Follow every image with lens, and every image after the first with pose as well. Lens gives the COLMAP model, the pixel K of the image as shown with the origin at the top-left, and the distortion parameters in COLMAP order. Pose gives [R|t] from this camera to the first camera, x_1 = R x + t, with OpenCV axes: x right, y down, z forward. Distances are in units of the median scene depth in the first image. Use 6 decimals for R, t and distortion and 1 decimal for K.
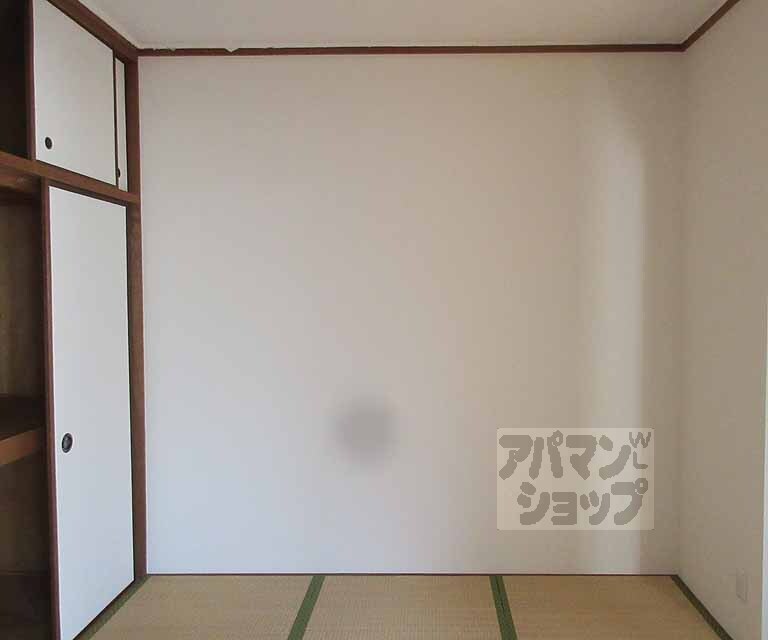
lens RADIAL K [[644.2, 0, 384.0], [0, 644.2, 320.0], [0, 0, 1]] dist [-0.008562, 0.005670]
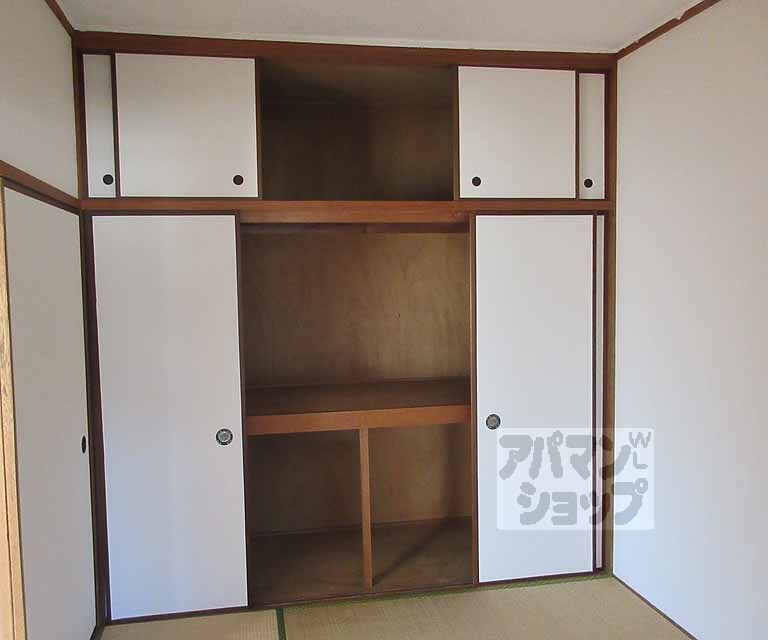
lens RADIAL K [[644.2, 0, 384.0], [0, 644.2, 320.0], [0, 0, 1]] dist [-0.008562, 0.005670]
pose [[0.223556, 0.060405, -0.972818, 0.532999], [-0.023841, 0.998118, 0.056497, -0.057132], [0.974399, 0.010563, 0.224575, 0.431066]]
